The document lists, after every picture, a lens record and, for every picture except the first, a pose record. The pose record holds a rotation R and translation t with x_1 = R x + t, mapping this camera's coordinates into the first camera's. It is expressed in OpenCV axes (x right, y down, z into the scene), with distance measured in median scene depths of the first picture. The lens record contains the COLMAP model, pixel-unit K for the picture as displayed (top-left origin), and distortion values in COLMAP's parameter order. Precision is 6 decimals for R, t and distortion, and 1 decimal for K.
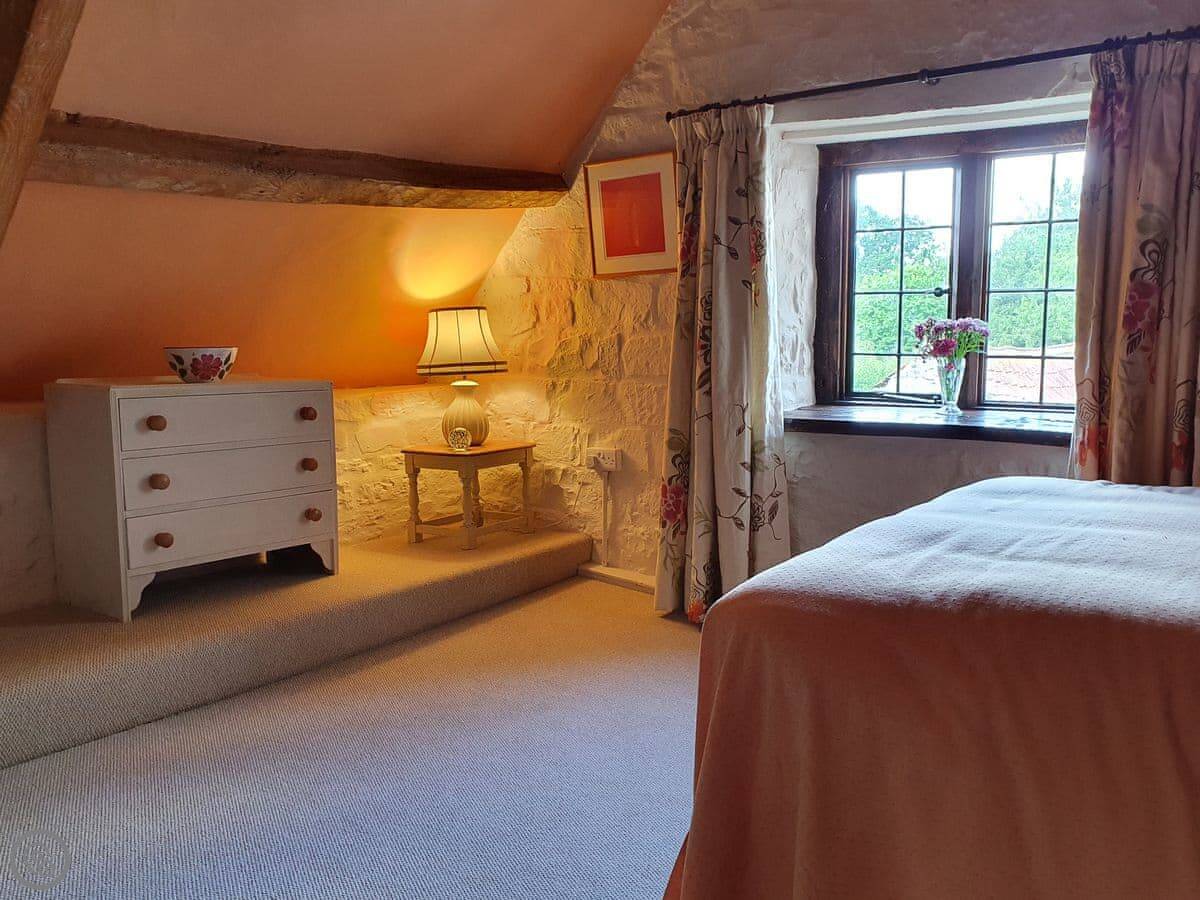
lens RADIAL K [[1043.1, 0, 630.1], [0, 1043.1, 456.8], [0, 0, 1]] dist [0.081610, -0.097375]
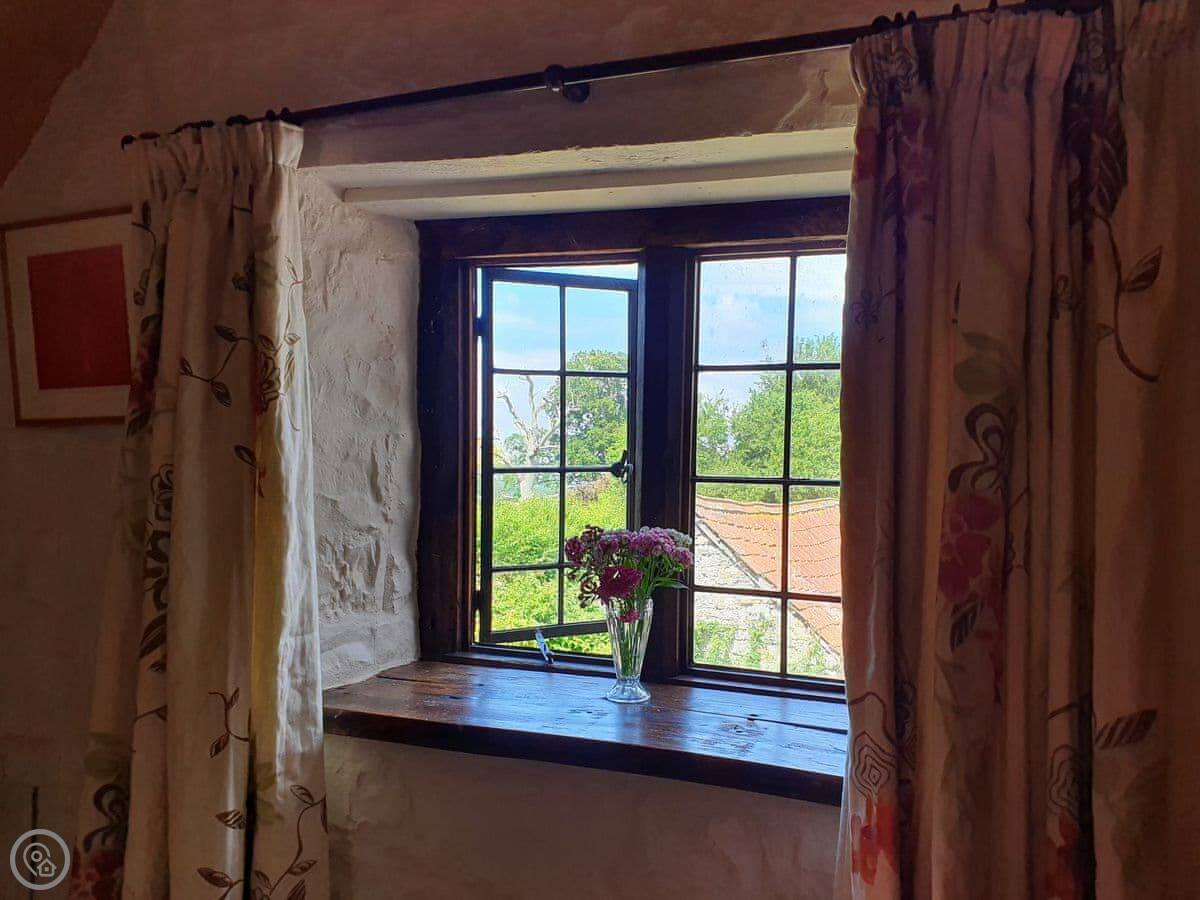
lens RADIAL K [[1037.7, 0, 645.1], [0, 1037.7, 431.1], [0, 0, 1]] dist [0.055923, -0.074218]
pose [[0.973075, 0.032637, 0.228167, 0.195018], [0.004020, 0.987370, -0.158379, -0.099062], [-0.230455, 0.155032, 0.960654, 0.483743]]
